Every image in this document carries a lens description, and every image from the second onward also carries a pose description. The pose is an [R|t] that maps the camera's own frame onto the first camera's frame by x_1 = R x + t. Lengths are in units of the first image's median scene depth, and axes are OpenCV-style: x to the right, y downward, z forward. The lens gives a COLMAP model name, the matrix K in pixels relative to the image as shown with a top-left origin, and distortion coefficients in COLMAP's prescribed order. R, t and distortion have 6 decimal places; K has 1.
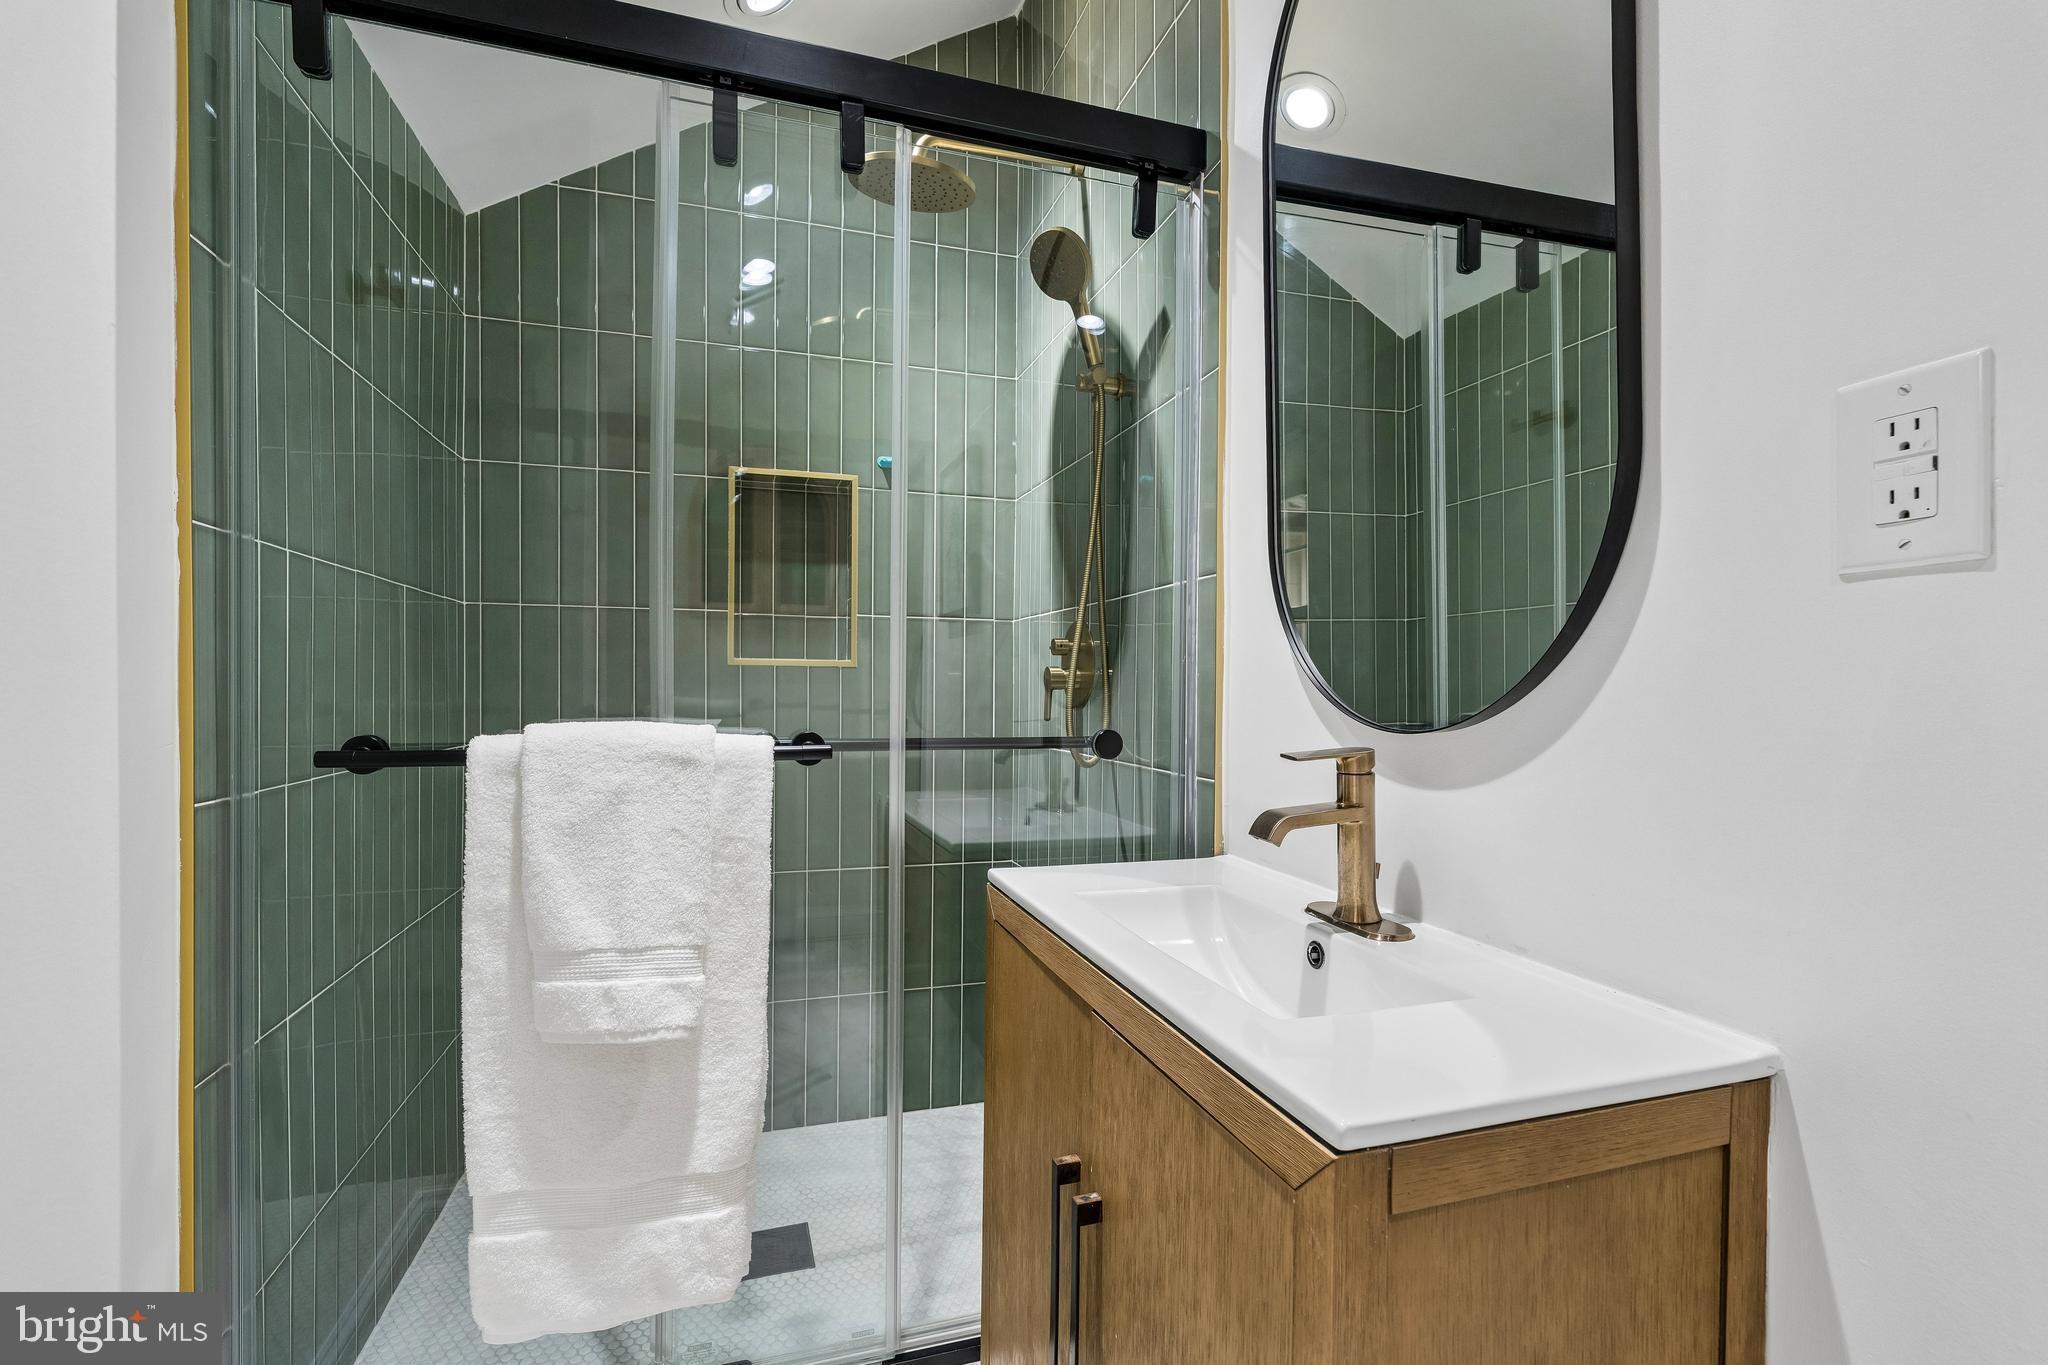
lens RADIAL K [[926.7, 0, 1029.7], [0, 926.7, 697.5], [0, 0, 1]] dist [-0.009767, 0.003279]
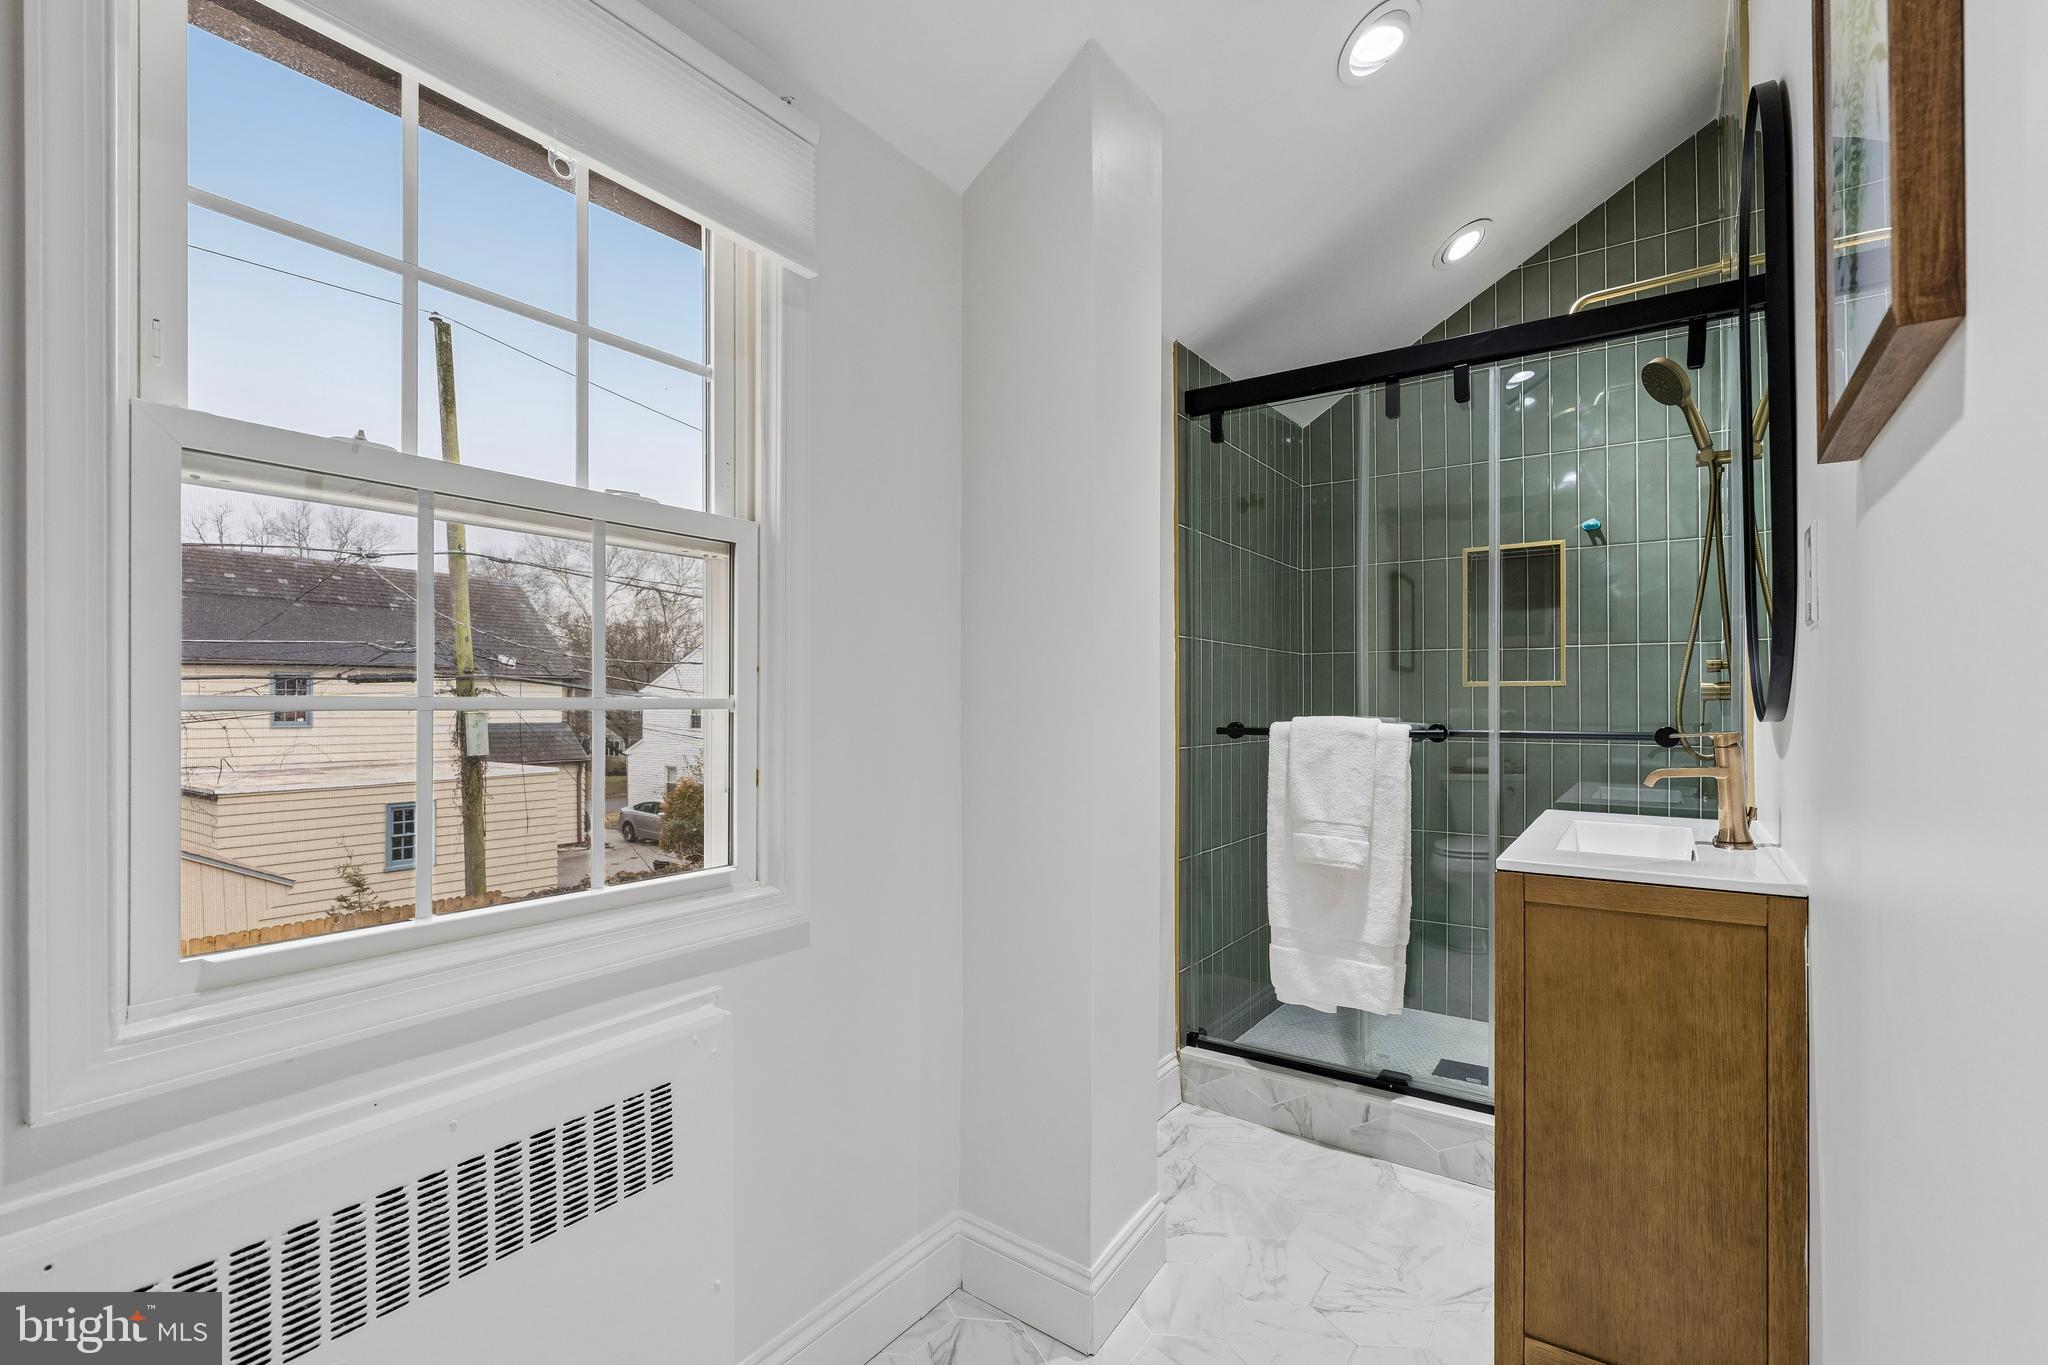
lens RADIAL K [[926.7, 0, 1051.5], [0, 926.7, 706.1], [0, 0, 1]] dist [-0.009767, 0.003279]
pose [[0.628486, -0.010361, -0.777752, 0.788975], [-0.003098, 0.999870, -0.015824, 0.039275], [0.777815, 0.012355, 0.628372, -0.808686]]
